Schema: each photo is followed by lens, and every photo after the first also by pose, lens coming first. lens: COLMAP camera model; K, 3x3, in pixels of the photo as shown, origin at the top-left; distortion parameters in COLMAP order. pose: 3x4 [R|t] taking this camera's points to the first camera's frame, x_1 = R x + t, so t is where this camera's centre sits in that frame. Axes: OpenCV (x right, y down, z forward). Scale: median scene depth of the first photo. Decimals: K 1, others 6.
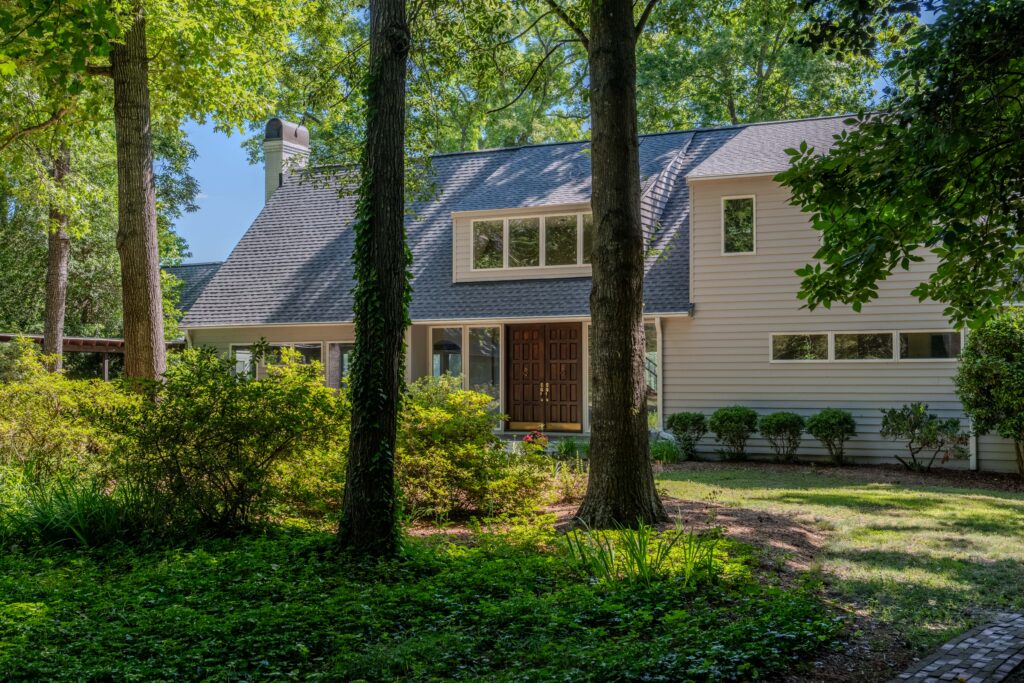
lens RADIAL K [[1279.8, 0, 512.0], [0, 1279.8, 341.5], [0, 0, 1]] dist [-0.008613, -0.006119]
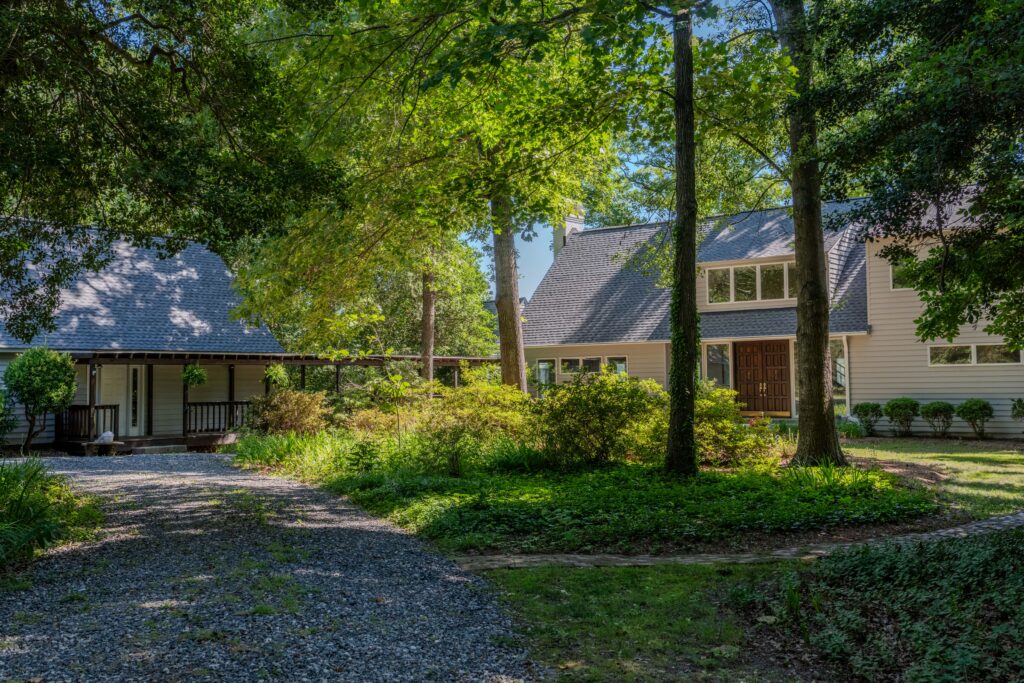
lens RADIAL K [[1020.0, 0, 512.0], [0, 1020.0, 341.5], [0, 0, 1]] dist [-0.017754, -0.007840]
pose [[0.978056, -0.021541, -0.207226, -0.013574], [0.019557, 0.999741, -0.011621, -0.007067], [0.207423, 0.007313, 0.978224, -0.189856]]
